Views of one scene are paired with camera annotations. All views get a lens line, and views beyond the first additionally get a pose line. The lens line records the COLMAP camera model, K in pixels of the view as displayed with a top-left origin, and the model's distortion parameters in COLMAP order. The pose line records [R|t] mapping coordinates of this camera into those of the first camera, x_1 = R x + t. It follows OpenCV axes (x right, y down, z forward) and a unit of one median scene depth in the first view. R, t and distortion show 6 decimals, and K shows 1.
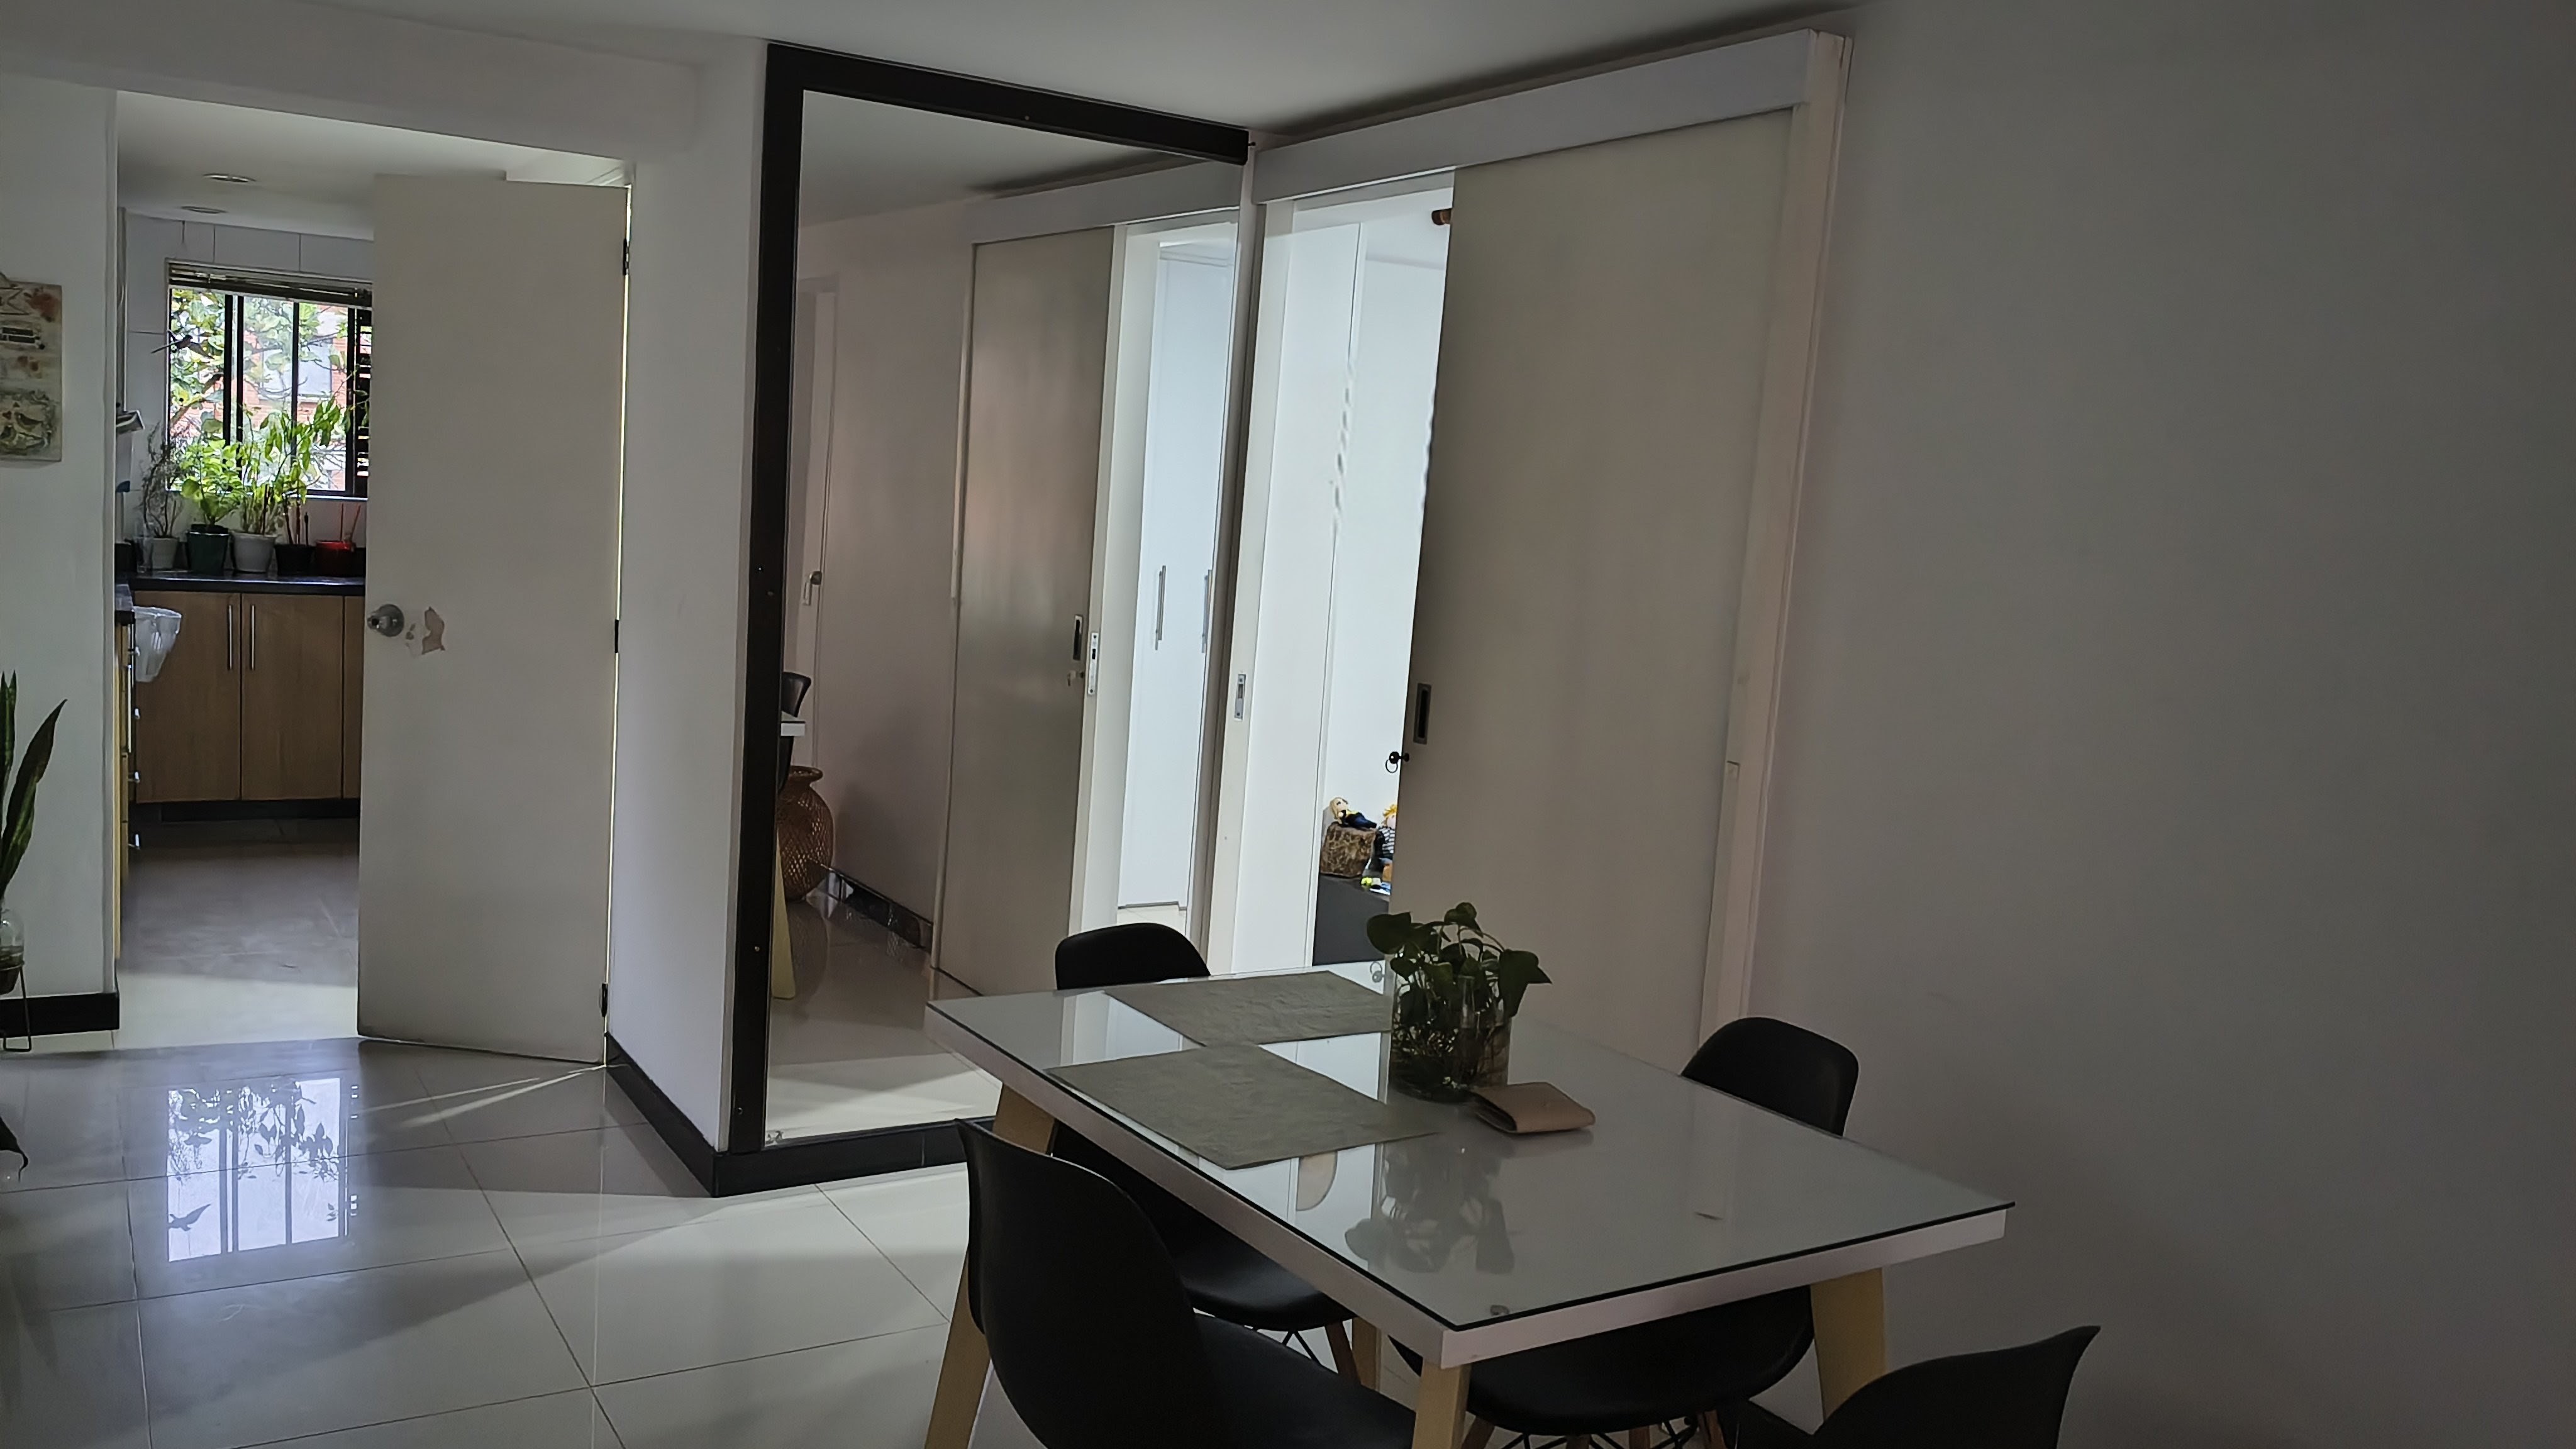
lens RADIAL K [[1939.0, 0, 1288.0], [0, 1939.0, 724.5], [0, 0, 1]] dist [0.092567, -0.160879]
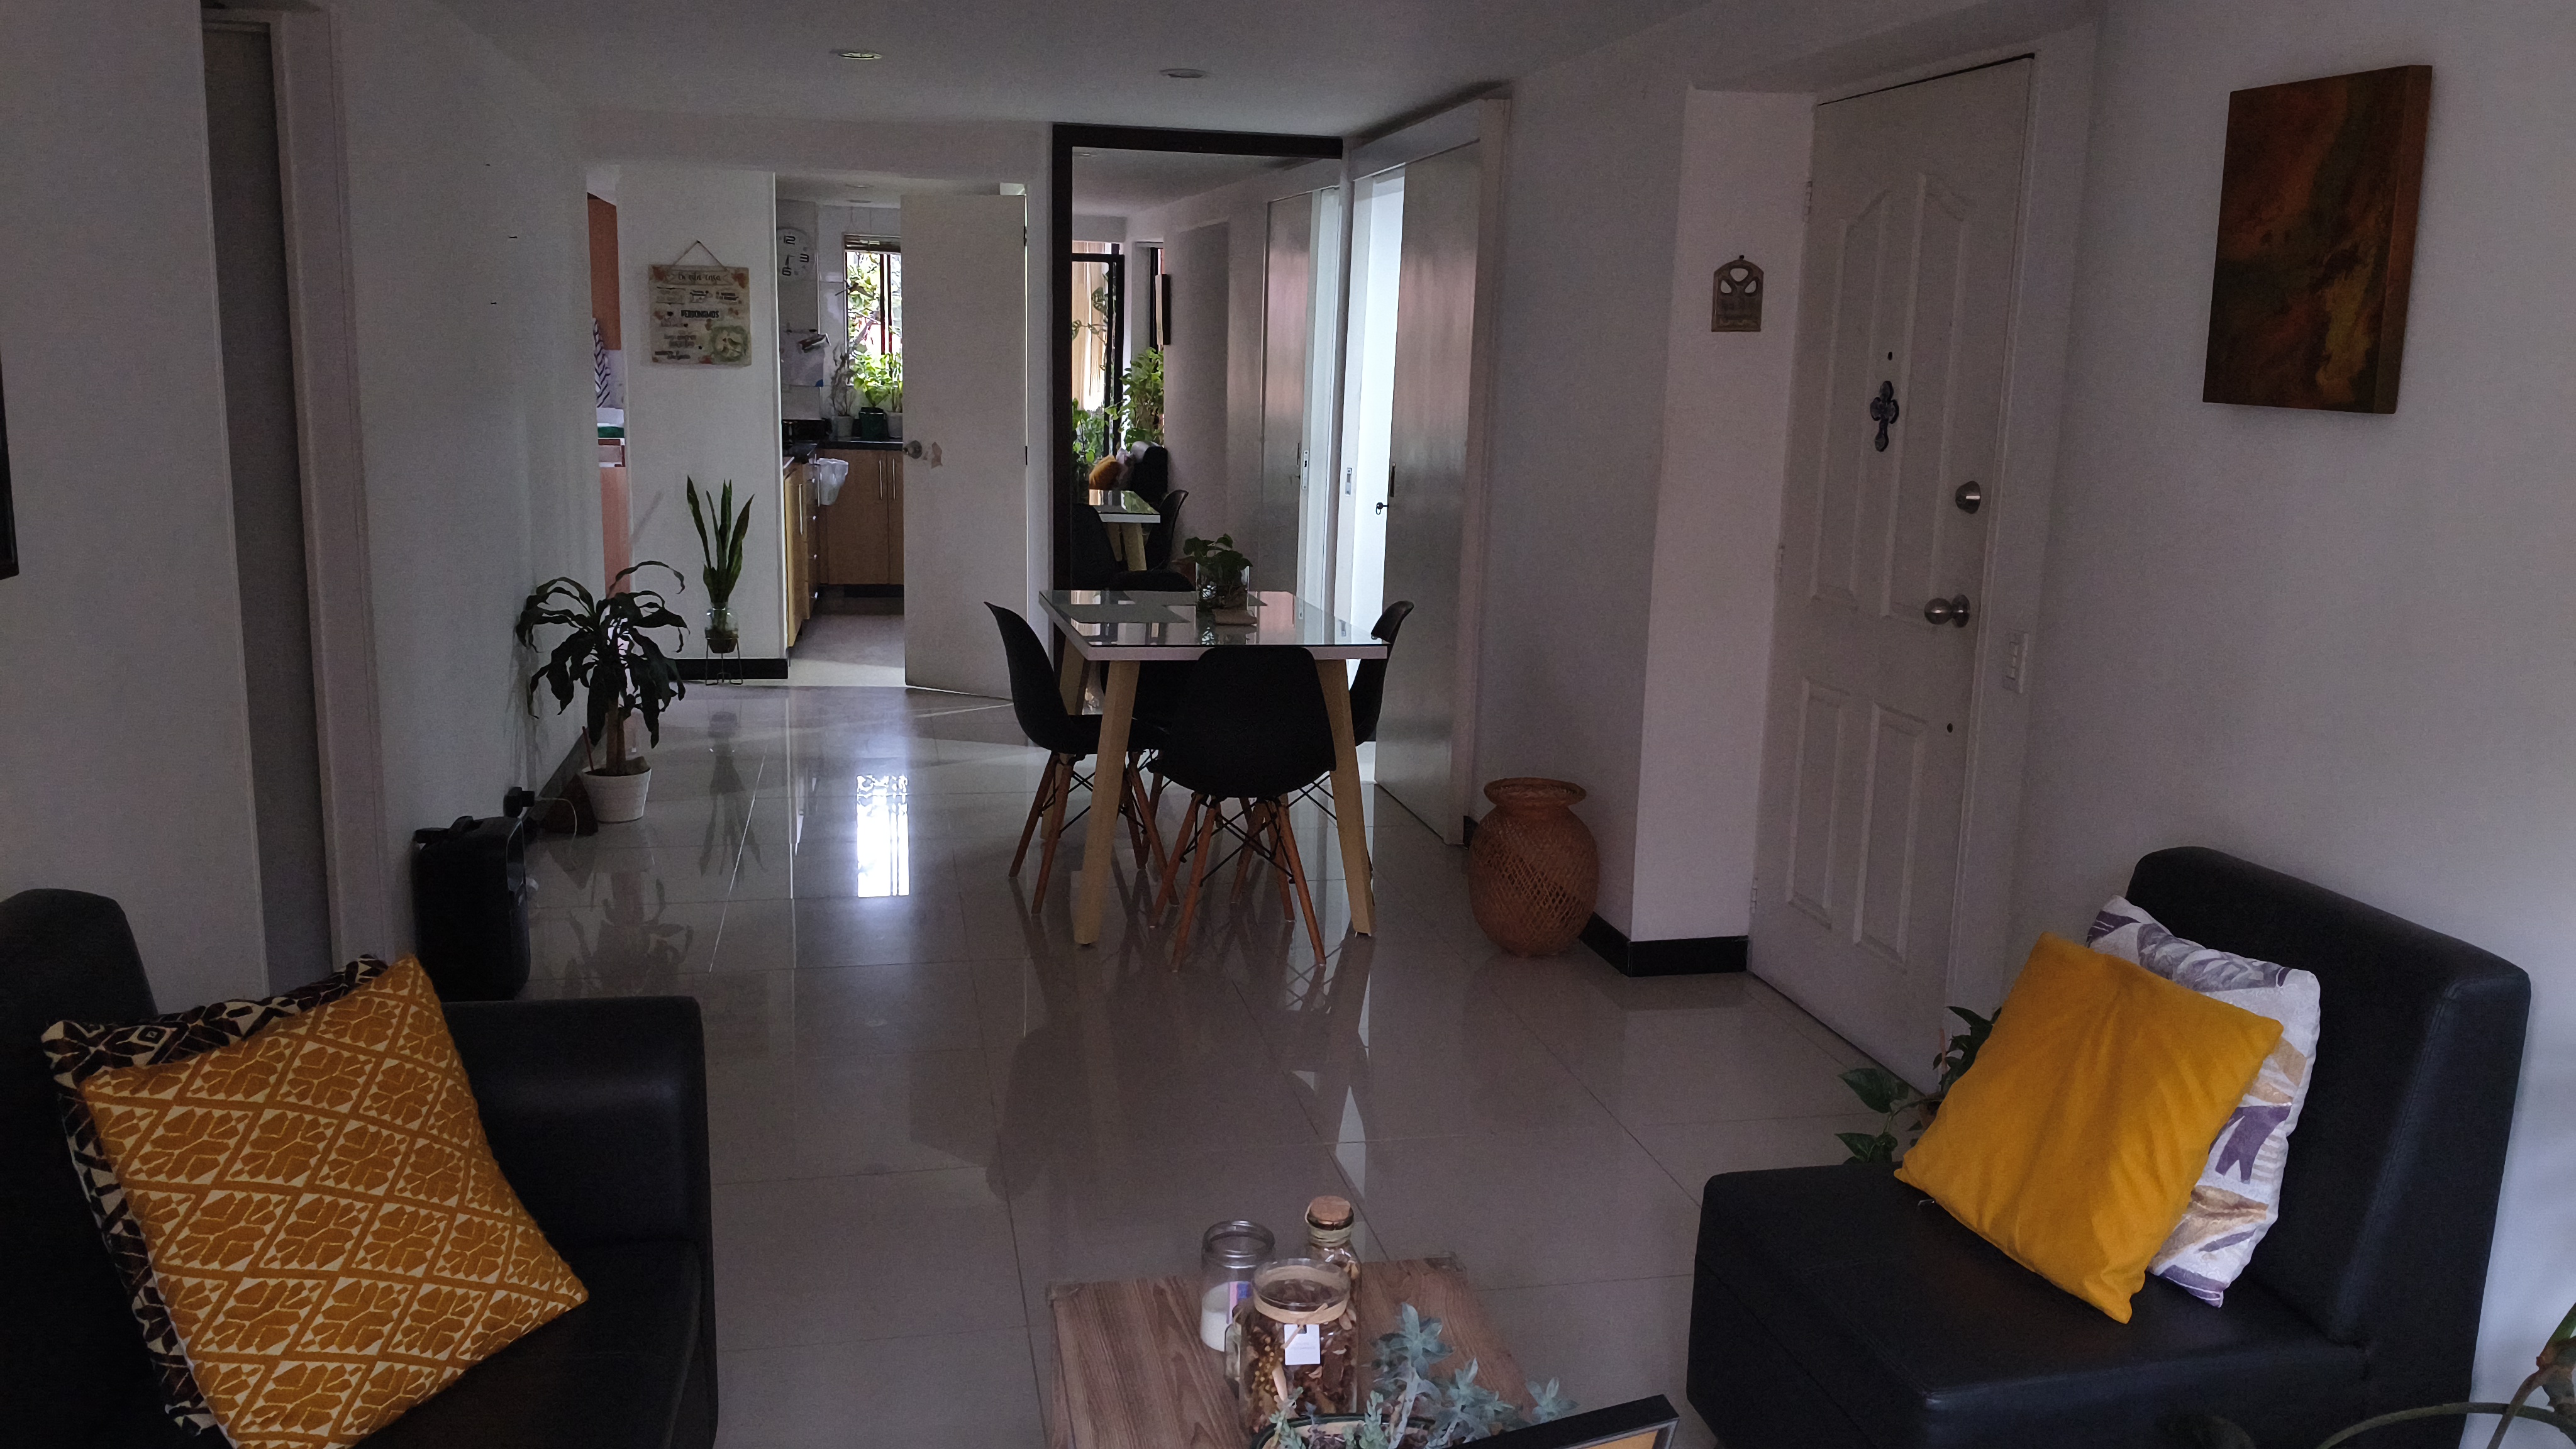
lens RADIAL K [[1939.0, 0, 1288.0], [0, 1939.0, 724.5], [0, 0, 1]] dist [0.092567, -0.160879]
pose [[0.940072, 0.025076, -0.340054, 0.462585], [-0.005277, 0.998243, 0.059024, 0.088852], [0.340936, -0.053692, 0.938552, -0.549887]]
